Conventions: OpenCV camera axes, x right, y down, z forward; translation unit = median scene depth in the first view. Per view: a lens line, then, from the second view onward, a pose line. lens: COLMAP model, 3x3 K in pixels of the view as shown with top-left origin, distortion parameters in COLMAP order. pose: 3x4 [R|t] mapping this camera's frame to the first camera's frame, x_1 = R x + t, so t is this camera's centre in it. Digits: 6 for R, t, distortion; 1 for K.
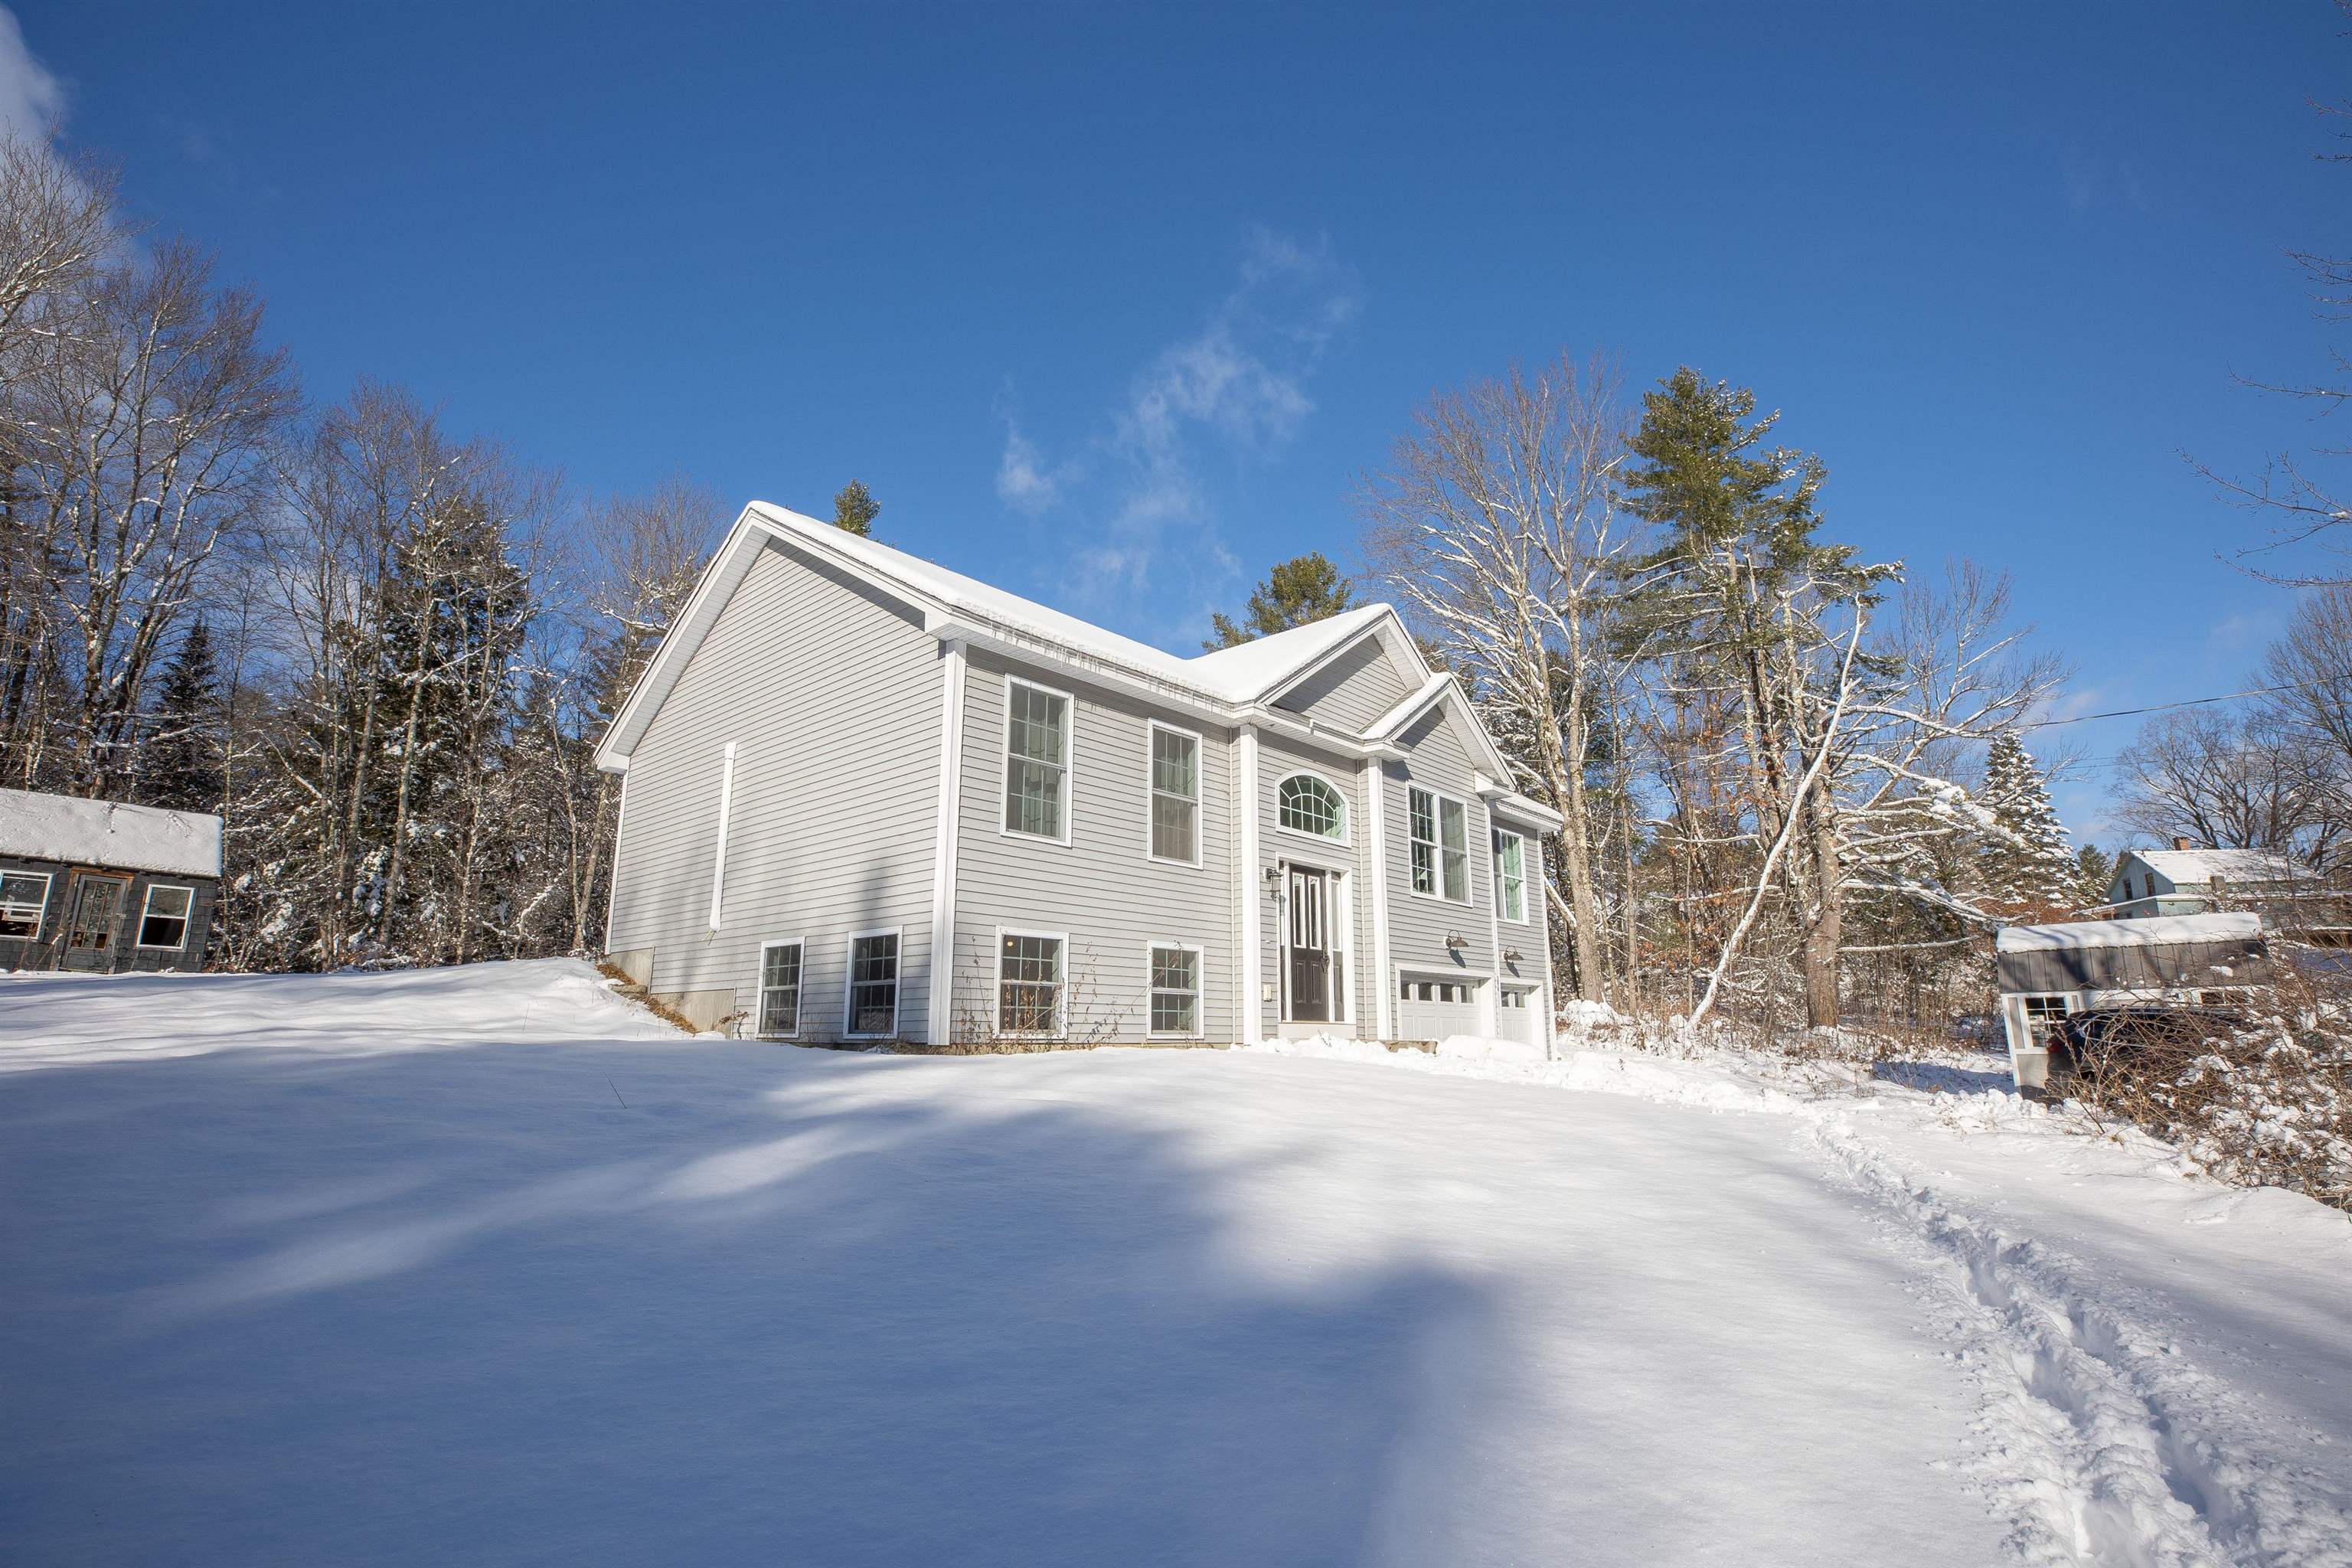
lens RADIAL K [[1068.6, 0, 1172.4], [0, 1068.6, 800.7], [0, 0, 1]] dist [-0.038995, 0.008743]
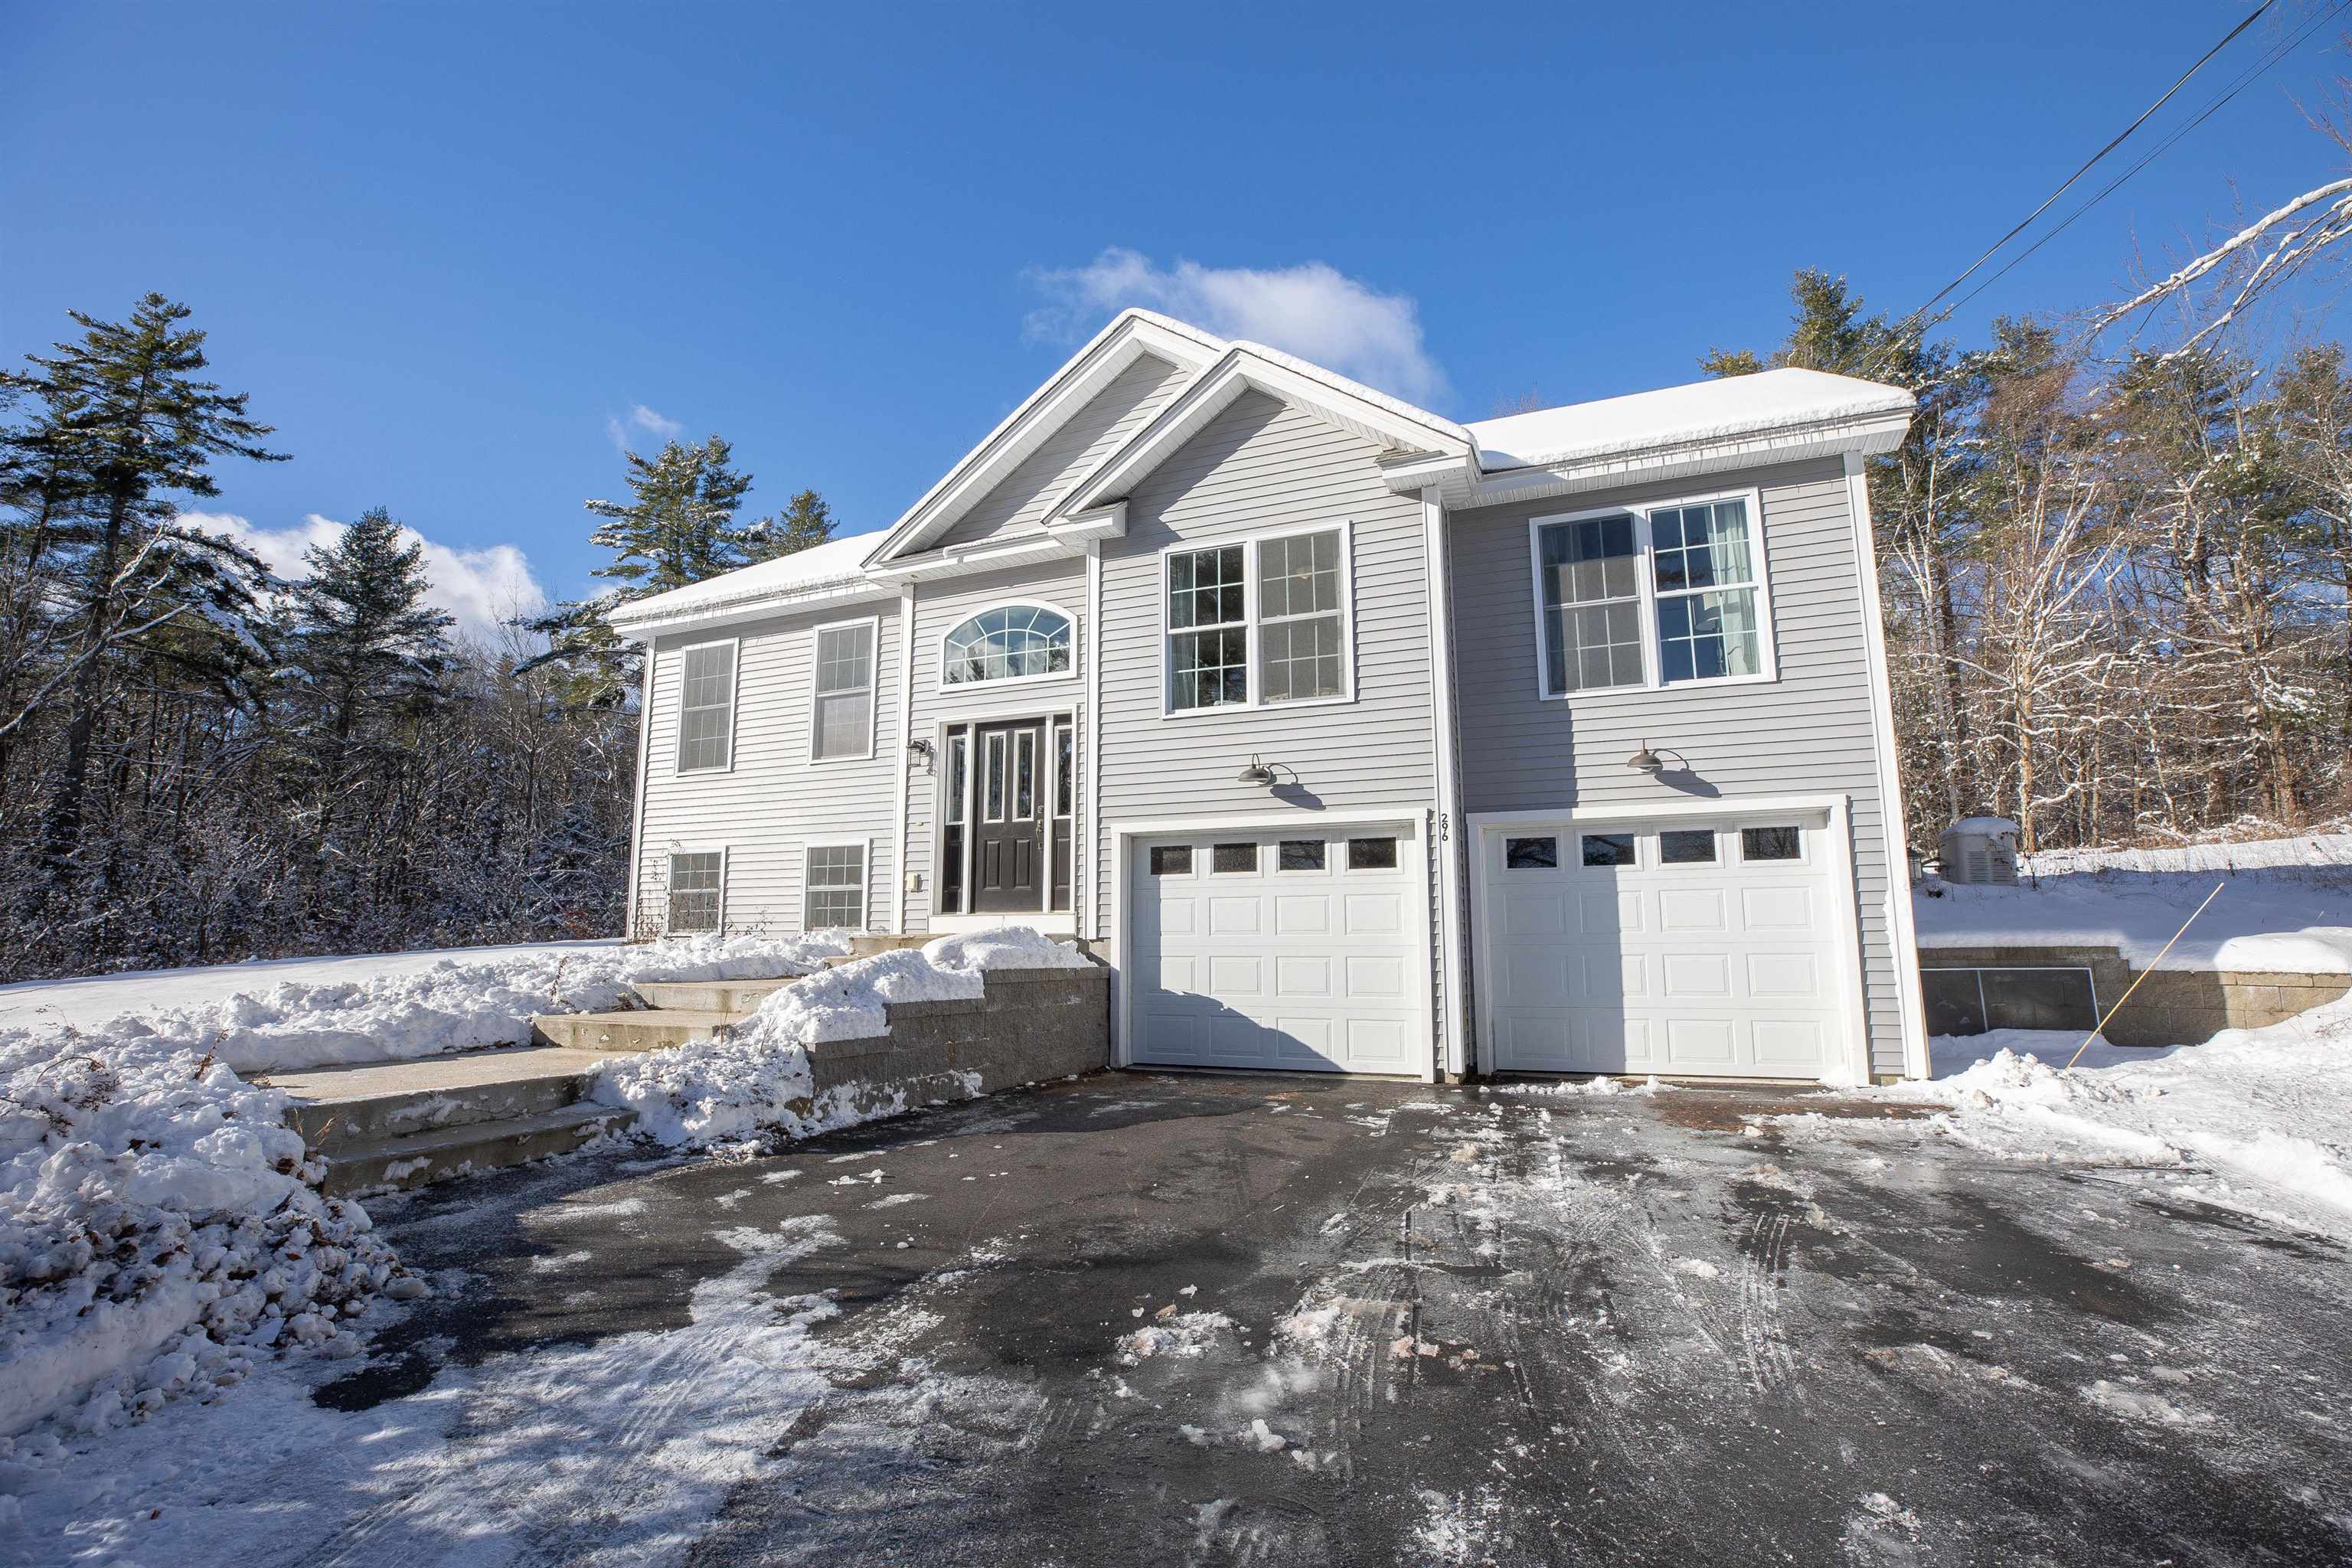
lens RADIAL K [[1068.6, 0, 1183.7], [0, 1068.6, 783.4], [0, 0, 1]] dist [-0.038995, 0.008743]
pose [[0.343018, -0.147261, -0.927714, 0.944578], [0.207684, 0.975082, -0.077990, 0.205870], [0.916082, -0.165919, 0.365054, 0.858105]]
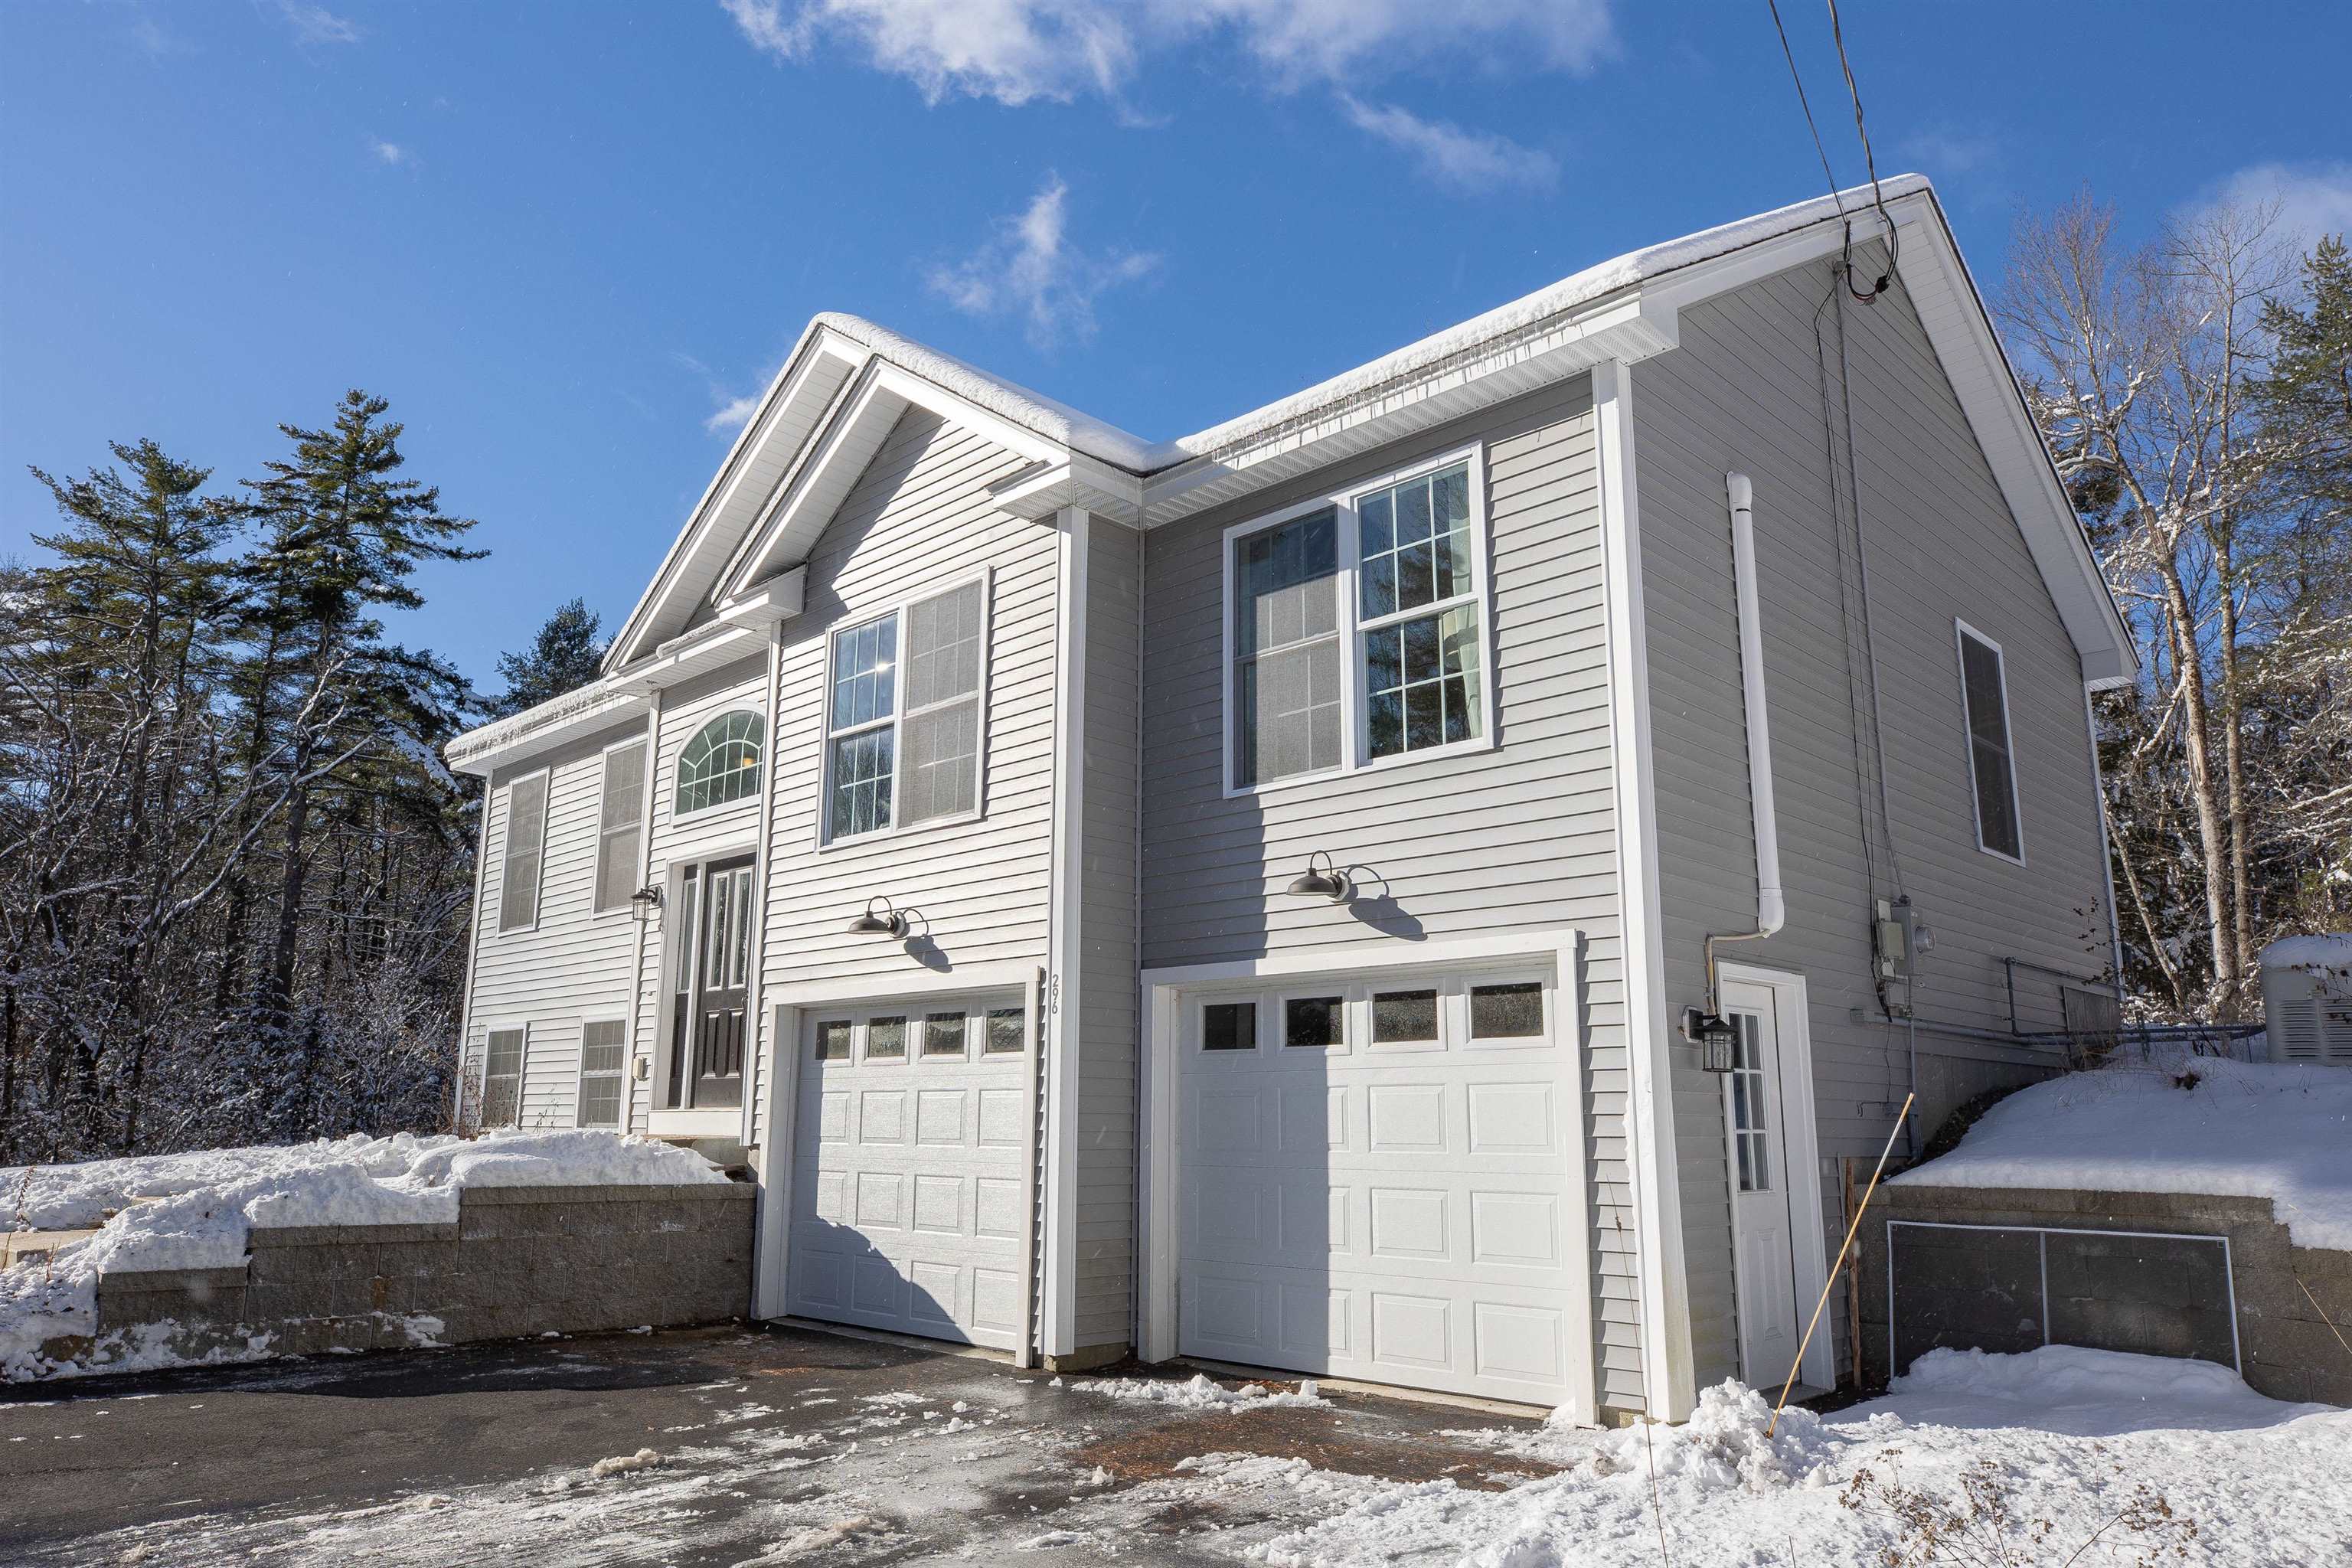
lens RADIAL K [[1582.3, 0, 1165.3], [0, 1582.3, 791.2], [0, 0, 1]] dist [-0.003837, 0.009863]
pose [[-0.039369, -0.211085, -0.976675, 1.069291], [0.210589, 0.953726, -0.214613, 0.287960], [0.976782, -0.214126, 0.006905, 1.305168]]
